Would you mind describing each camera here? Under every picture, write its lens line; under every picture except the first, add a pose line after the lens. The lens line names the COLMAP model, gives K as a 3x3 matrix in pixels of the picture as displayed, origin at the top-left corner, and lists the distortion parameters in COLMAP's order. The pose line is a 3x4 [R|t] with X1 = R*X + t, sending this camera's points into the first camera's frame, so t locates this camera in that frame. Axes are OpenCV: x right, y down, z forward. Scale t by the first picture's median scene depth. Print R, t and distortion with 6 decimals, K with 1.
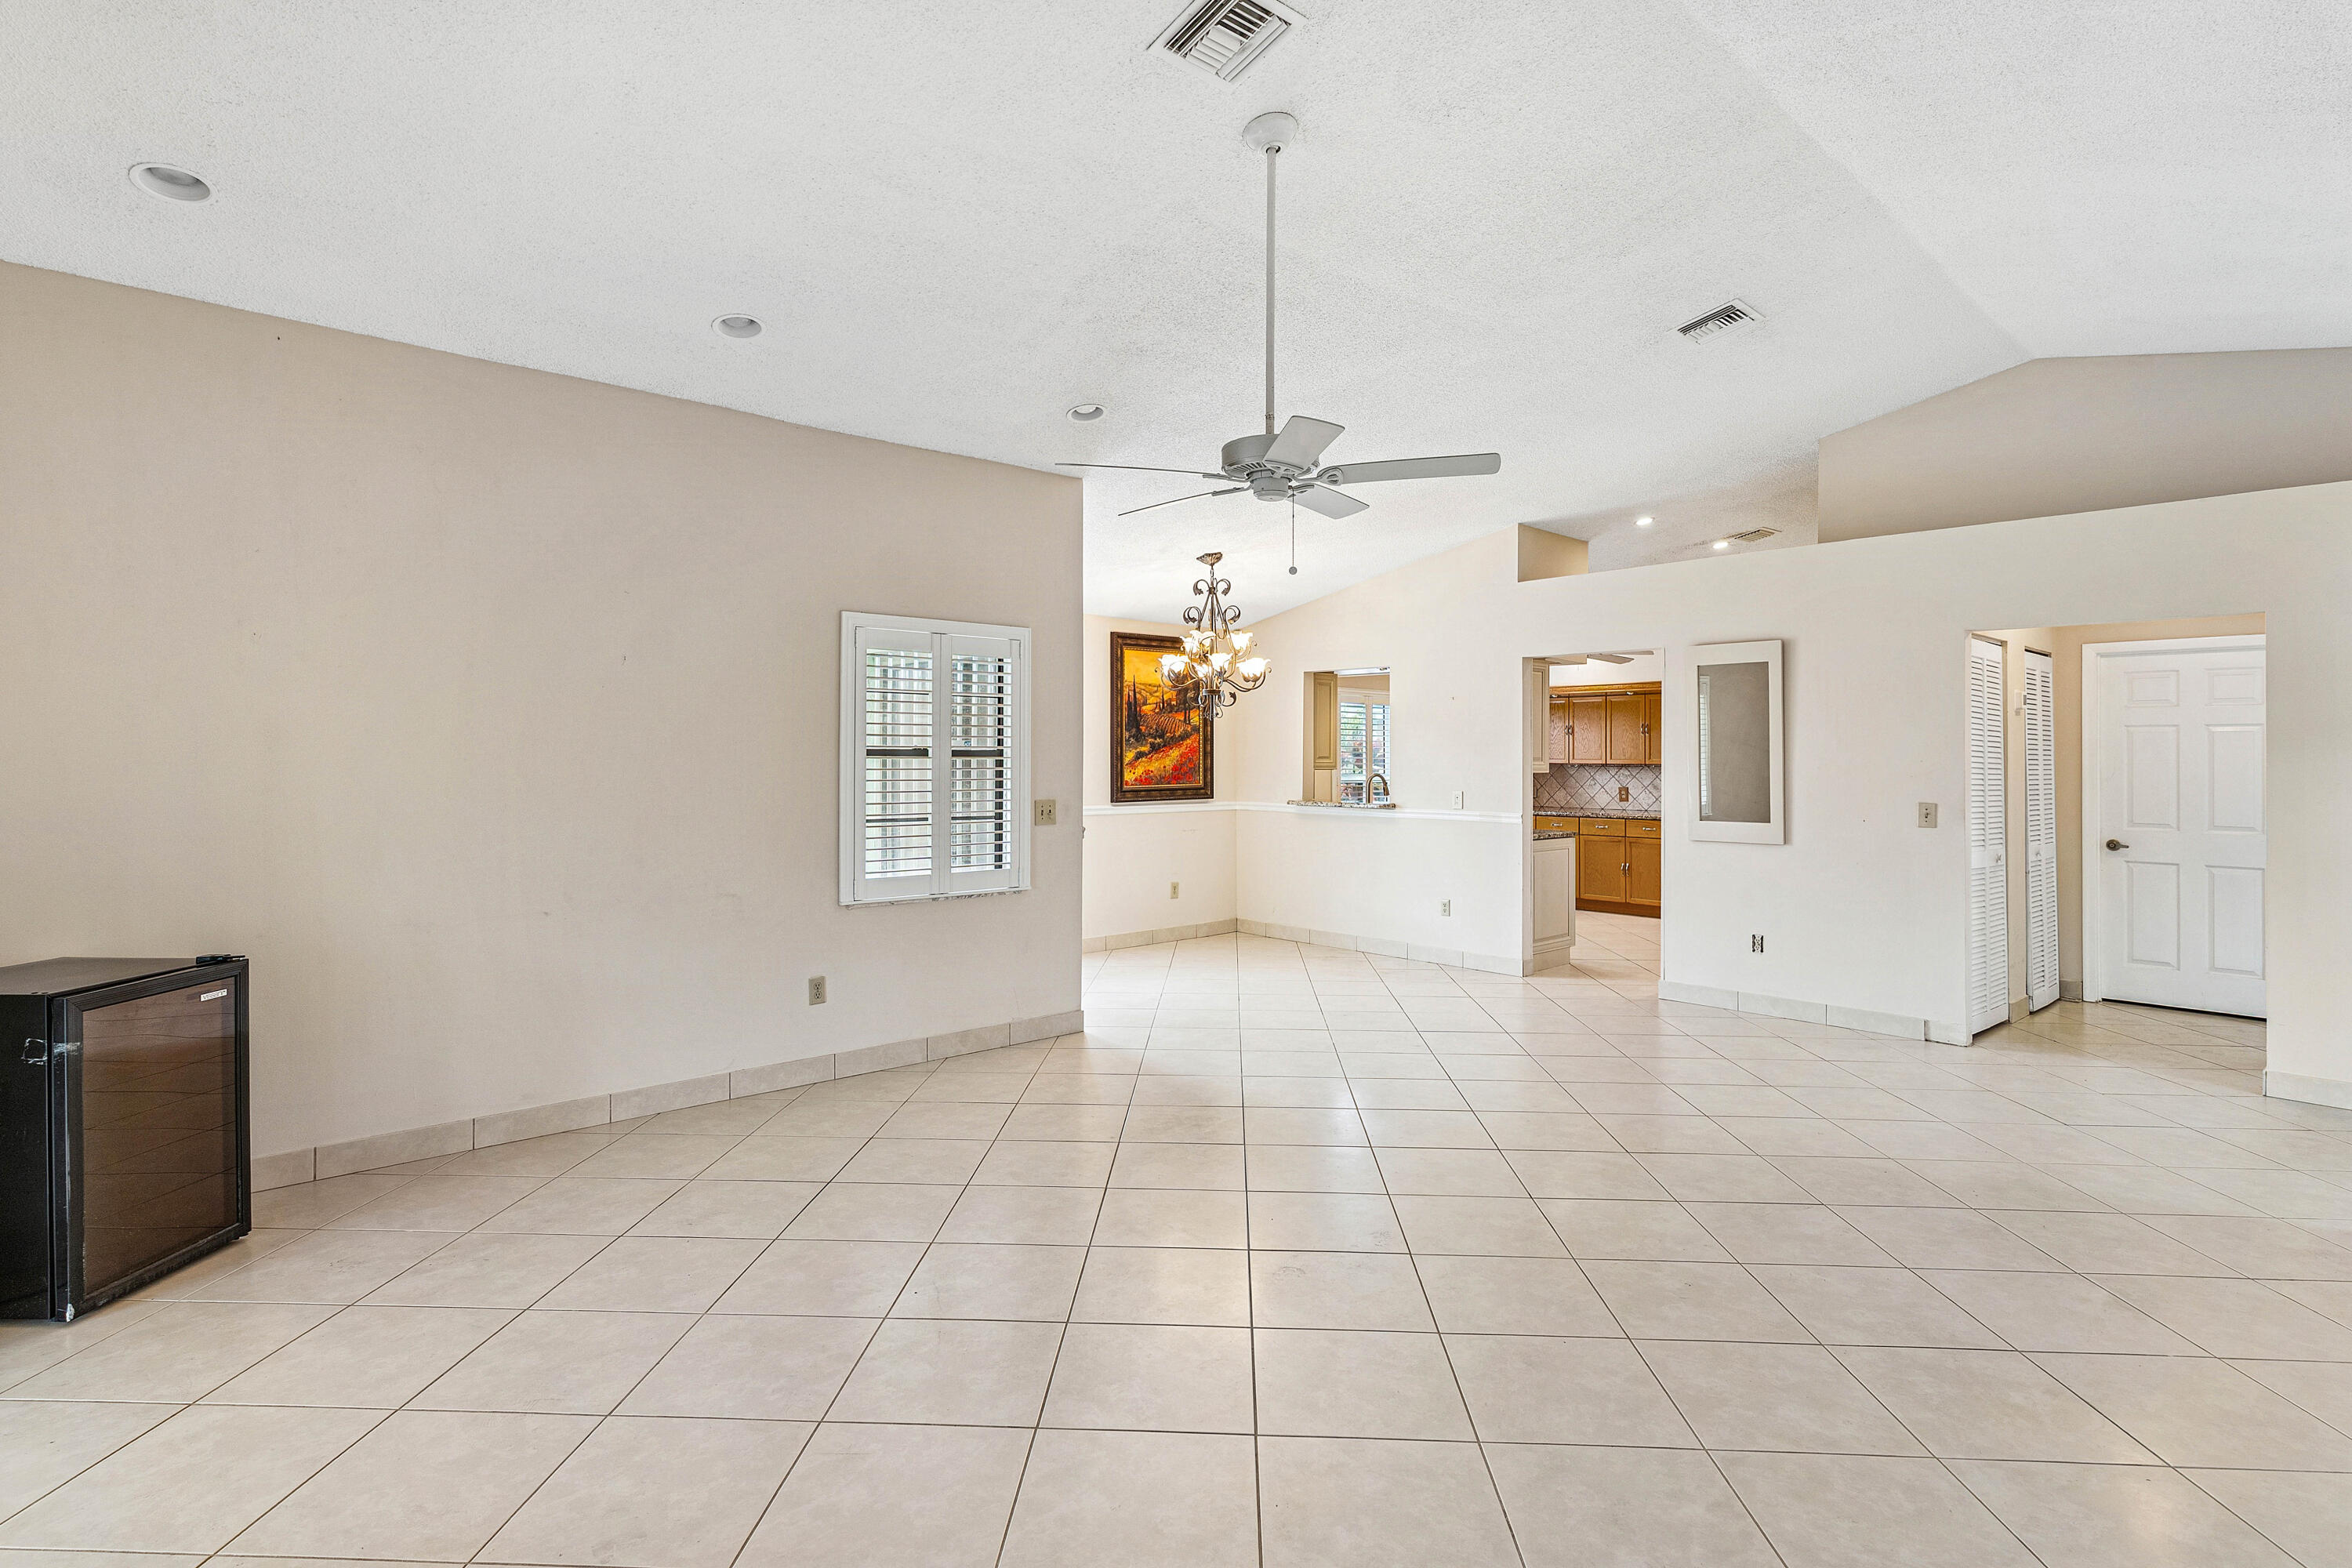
lens RADIAL K [[1145.7, 0, 1120.0], [0, 1145.7, 760.7], [0, 0, 1]] dist [-0.000578, -0.000855]
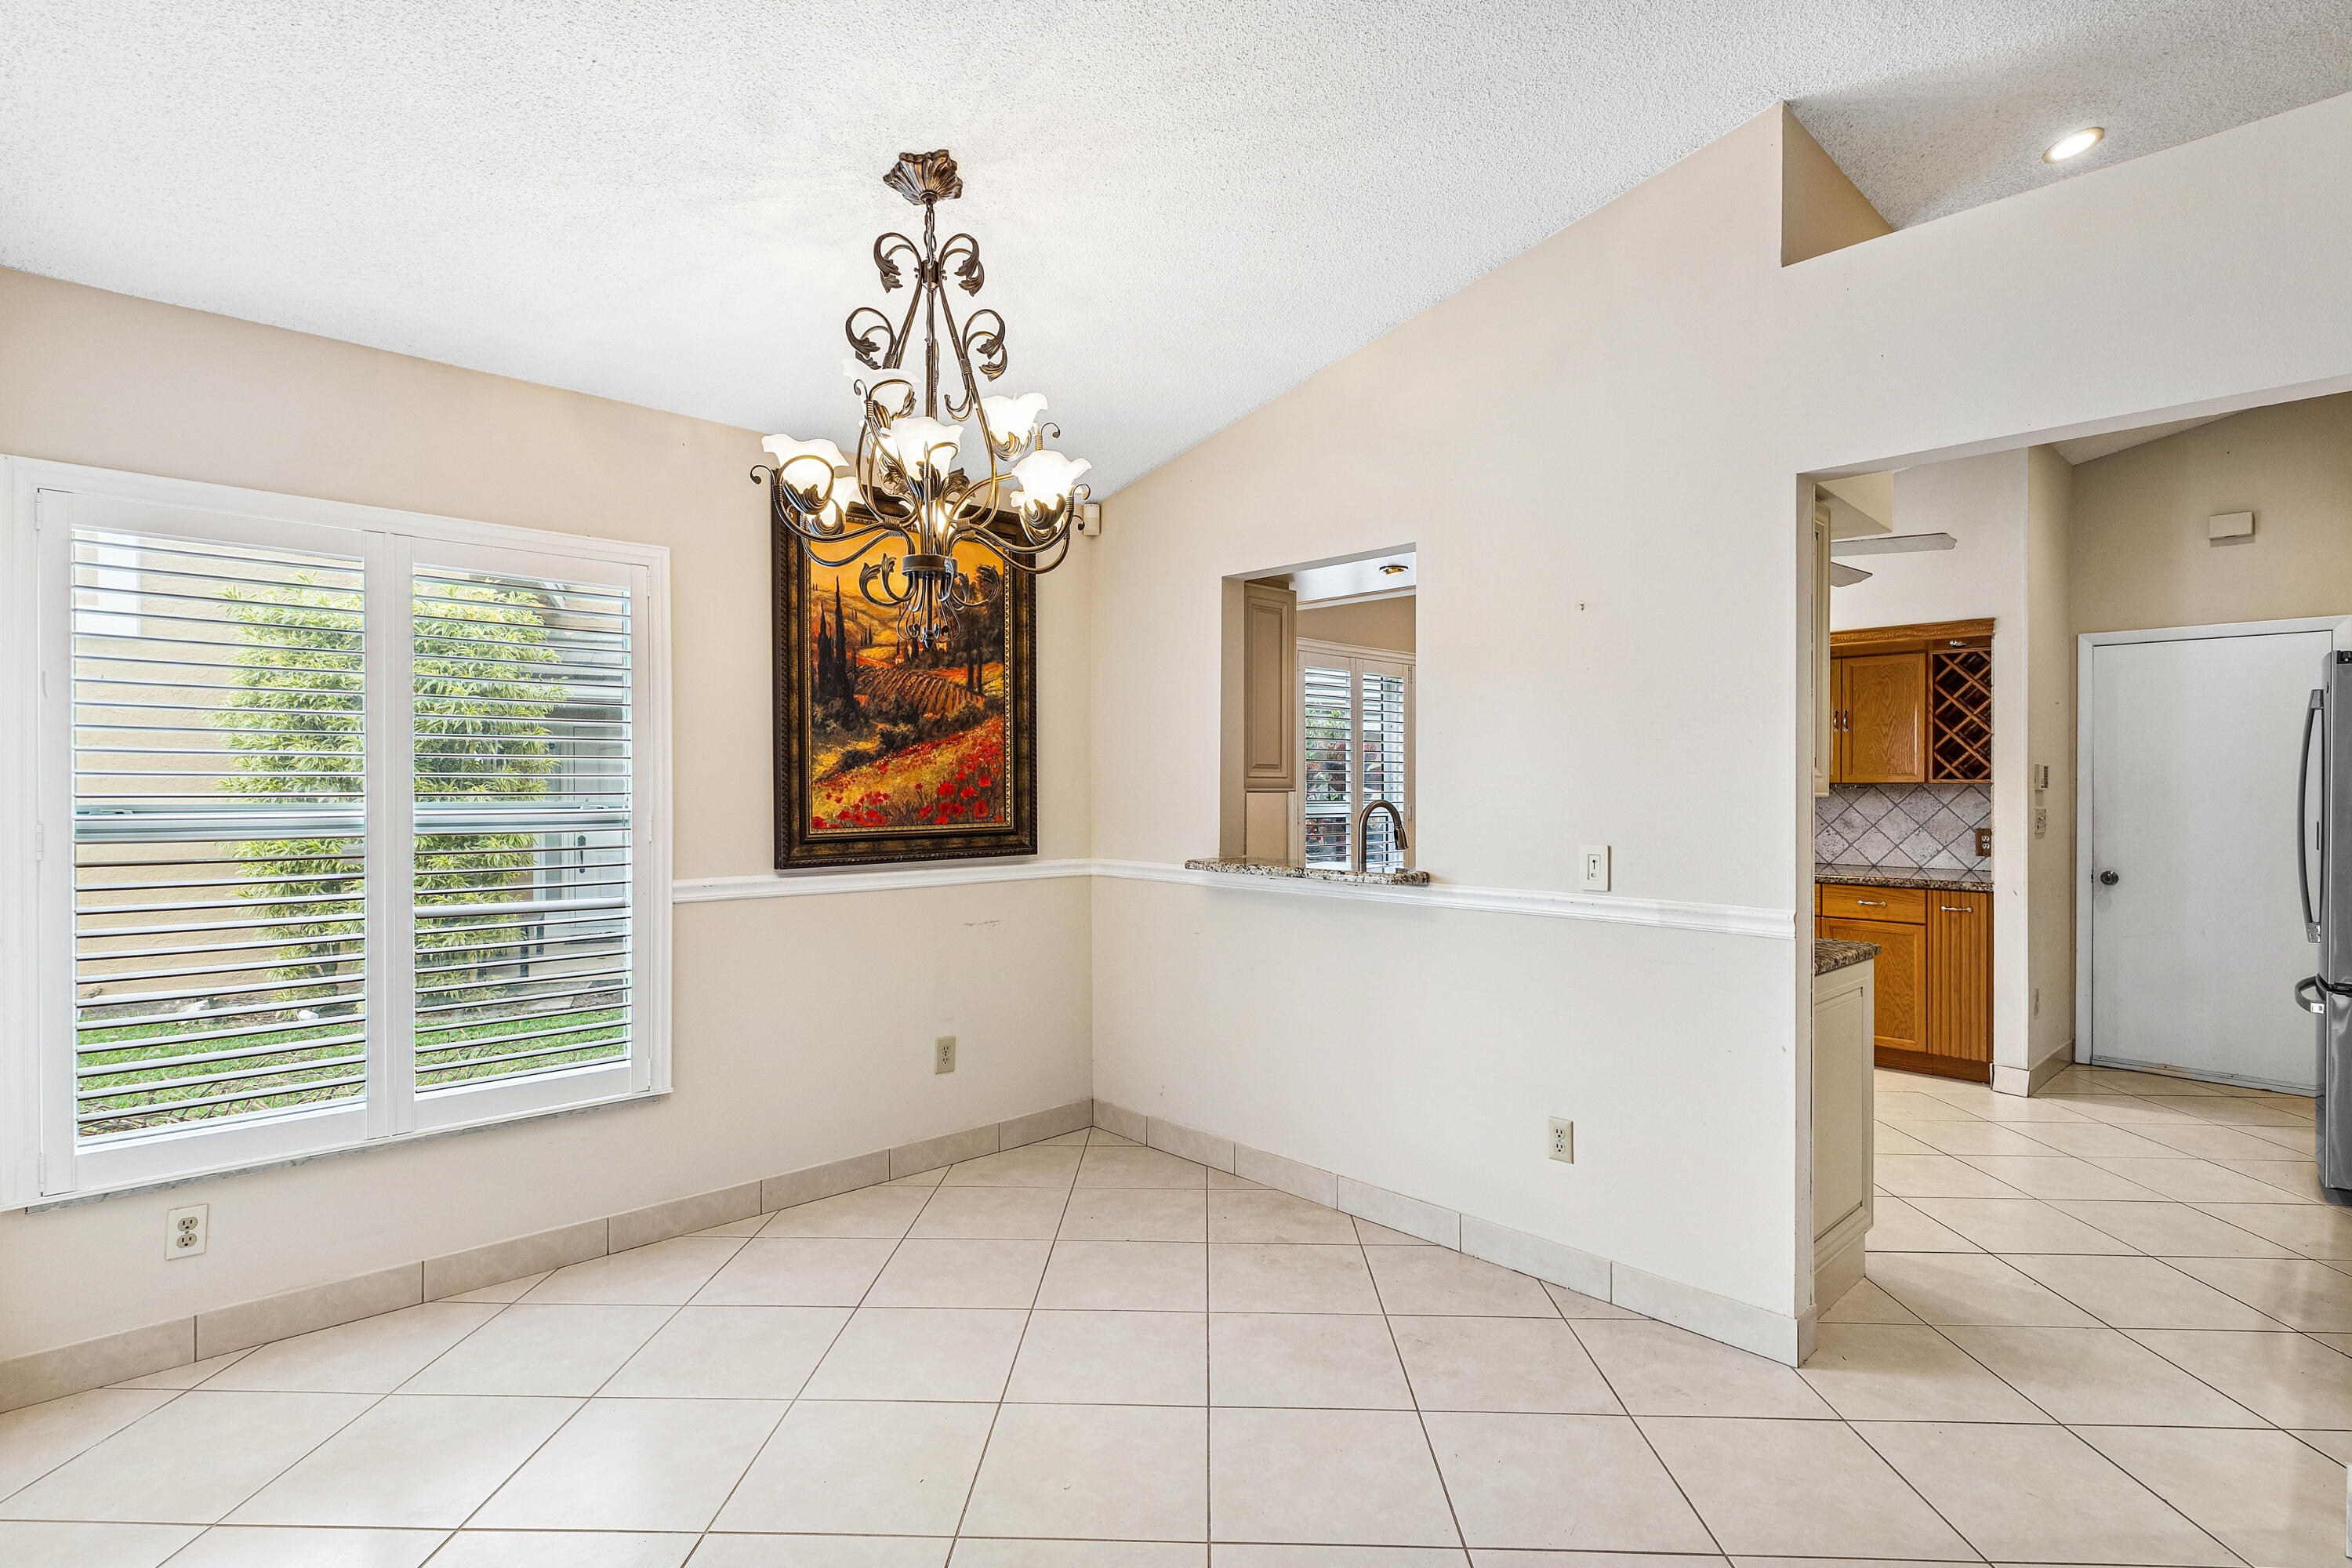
lens RADIAL K [[1145.7, 0, 1177.1], [0, 1145.7, 783.1], [0, 0, 1]] dist [-0.000578, -0.000855]
pose [[0.997413, 0.000120, 0.071884, 0.109600], [0.000314, 0.999982, -0.006021, 0.007014], [-0.071883, 0.006028, 0.997395, 0.545892]]
